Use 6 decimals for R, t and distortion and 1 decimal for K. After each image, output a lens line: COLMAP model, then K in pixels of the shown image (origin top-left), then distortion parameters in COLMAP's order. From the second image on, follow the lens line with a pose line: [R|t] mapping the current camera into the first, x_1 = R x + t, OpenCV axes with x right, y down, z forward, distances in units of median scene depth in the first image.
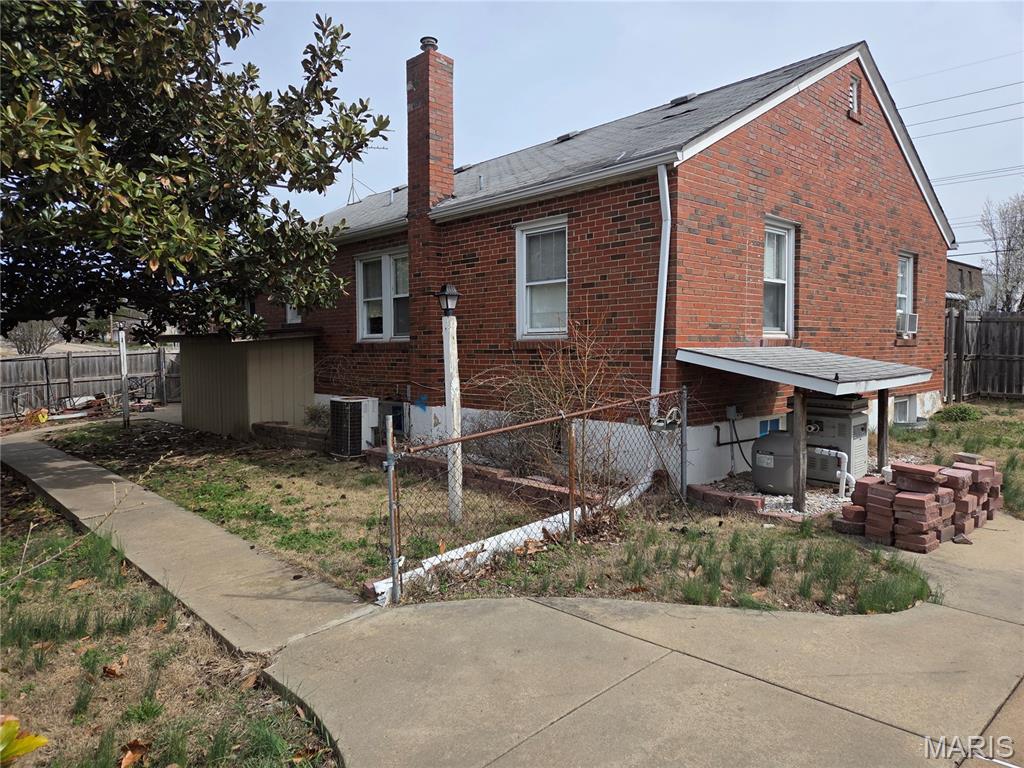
lens RADIAL K [[674.0, 0, 509.1], [0, 674.0, 380.0], [0, 0, 1]] dist [0.073283, -0.058229]
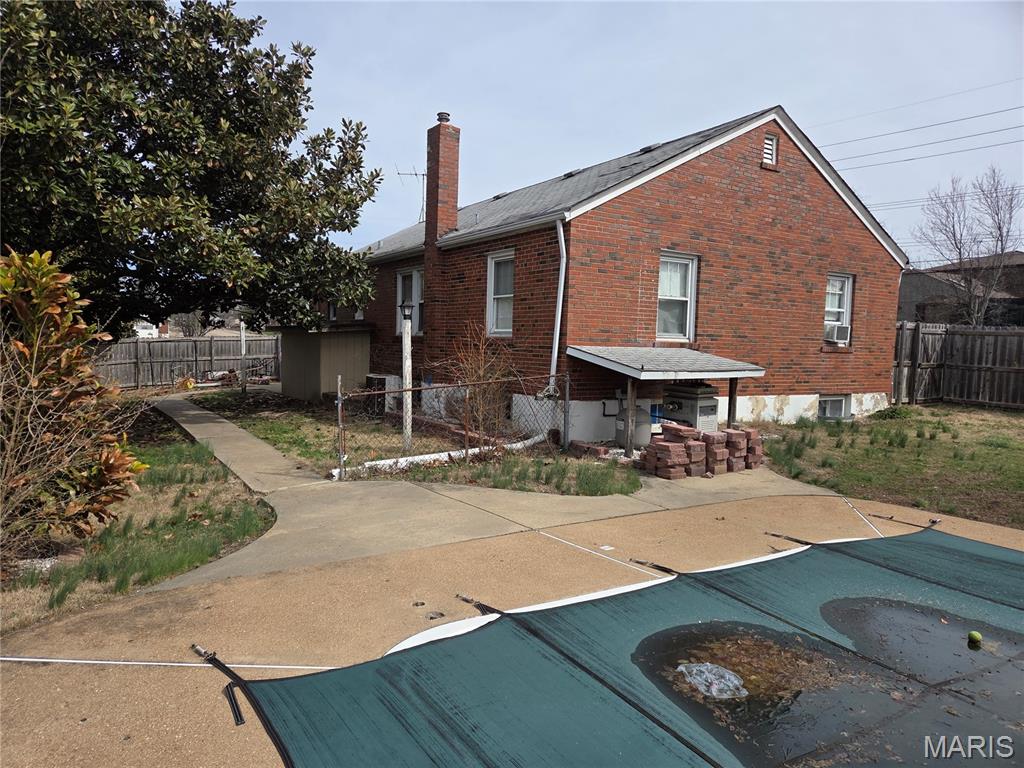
lens RADIAL K [[674.0, 0, 499.2], [0, 674.0, 395.6], [0, 0, 1]] dist [0.073283, -0.058229]
pose [[0.981308, 0.047789, -0.186414, 0.350256], [-0.042715, 0.998602, 0.031143, 0.019654], [0.187642, -0.022599, 0.981977, -0.416172]]
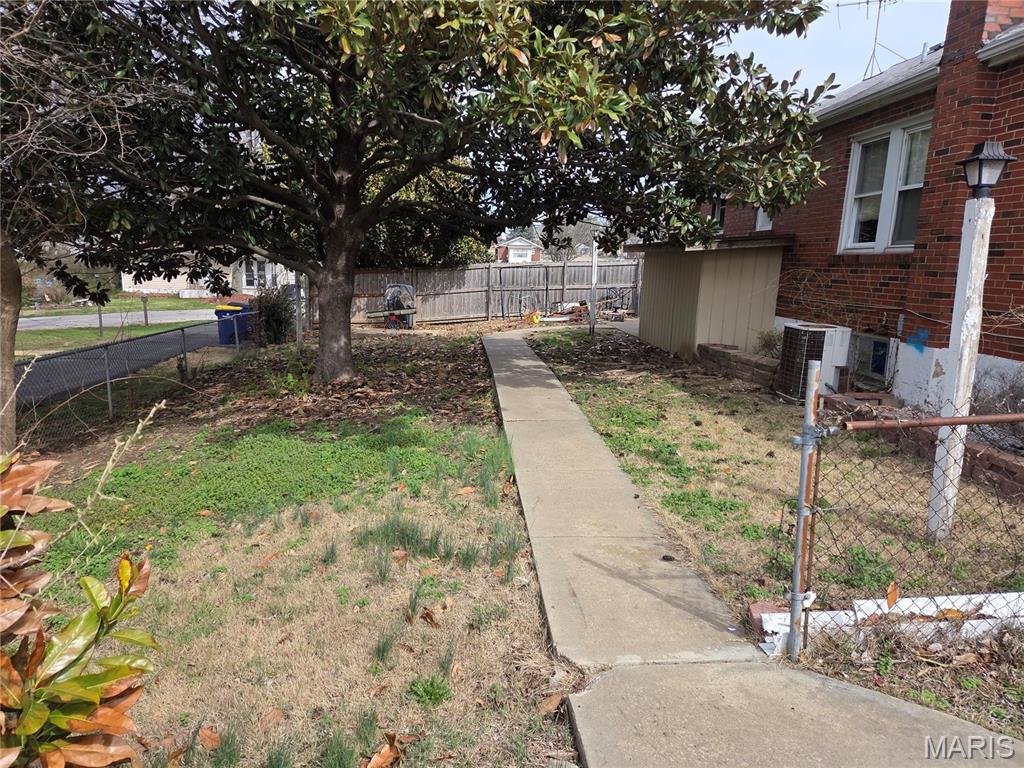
lens RADIAL K [[674.0, 0, 505.1], [0, 674.0, 386.7], [0, 0, 1]] dist [0.073283, -0.058229]
pose [[0.766732, 0.148246, -0.624616, -0.007587], [-0.067928, 0.986244, 0.150691, 0.002780], [0.638363, -0.073111, 0.766255, 0.229015]]
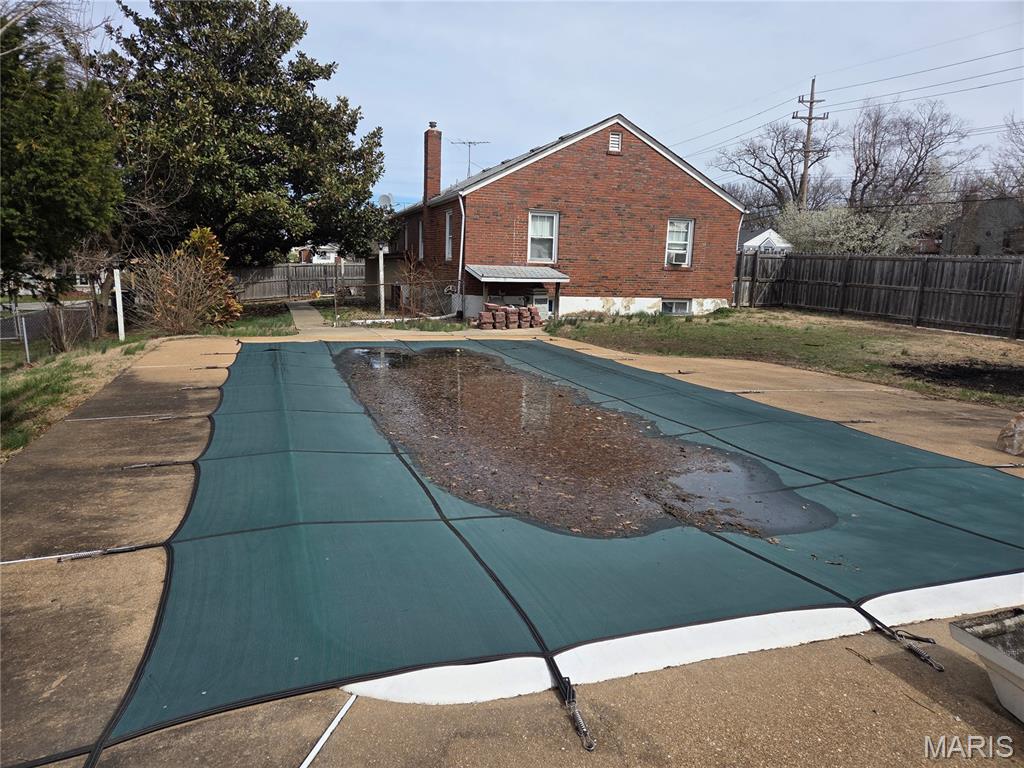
lens RADIAL K [[674.0, 0, 505.2], [0, 674.0, 388.8], [0, 0, 1]] dist [0.073283, -0.058229]
pose [[0.911096, 0.103904, -0.398883, 1.390583], [-0.053847, 0.989417, 0.134738, 0.064776], [0.408662, -0.101280, 0.907049, -1.301151]]
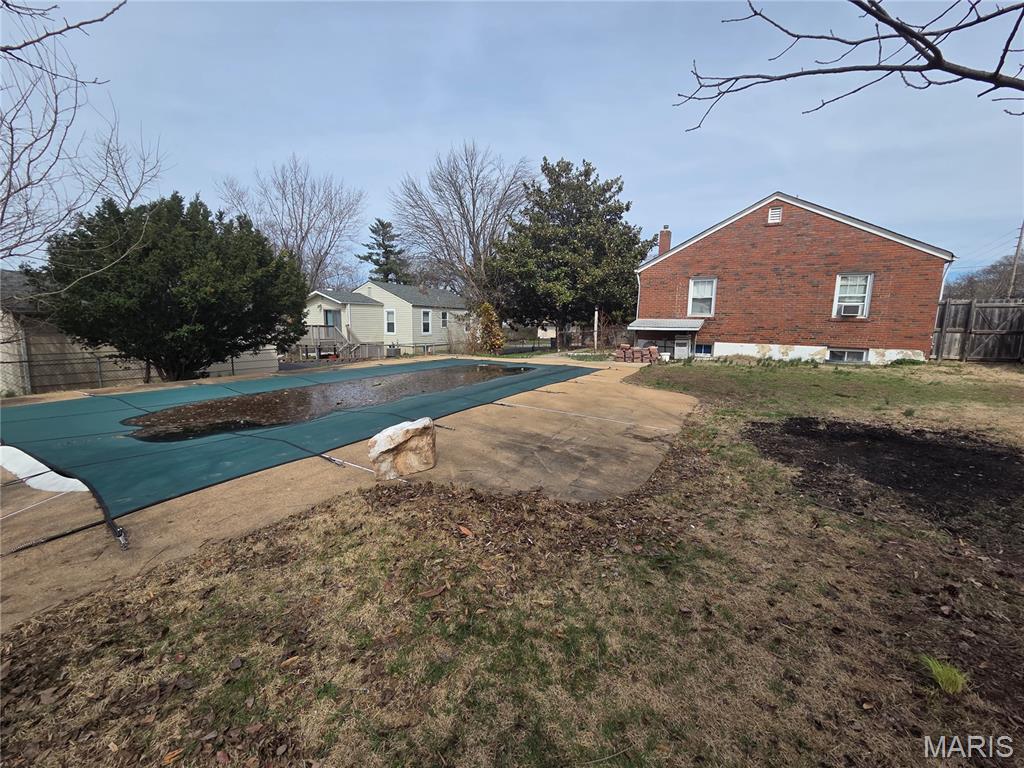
lens RADIAL K [[413.3, 0, 520.6], [0, 413.3, 376.5], [0, 0, 1]] dist [0.003705, 0.000137]
pose [[0.311681, 0.140620, -0.939724, 2.141347], [-0.066282, 0.989797, 0.126129, 0.025725], [0.947872, 0.022975, 0.317822, -0.364625]]
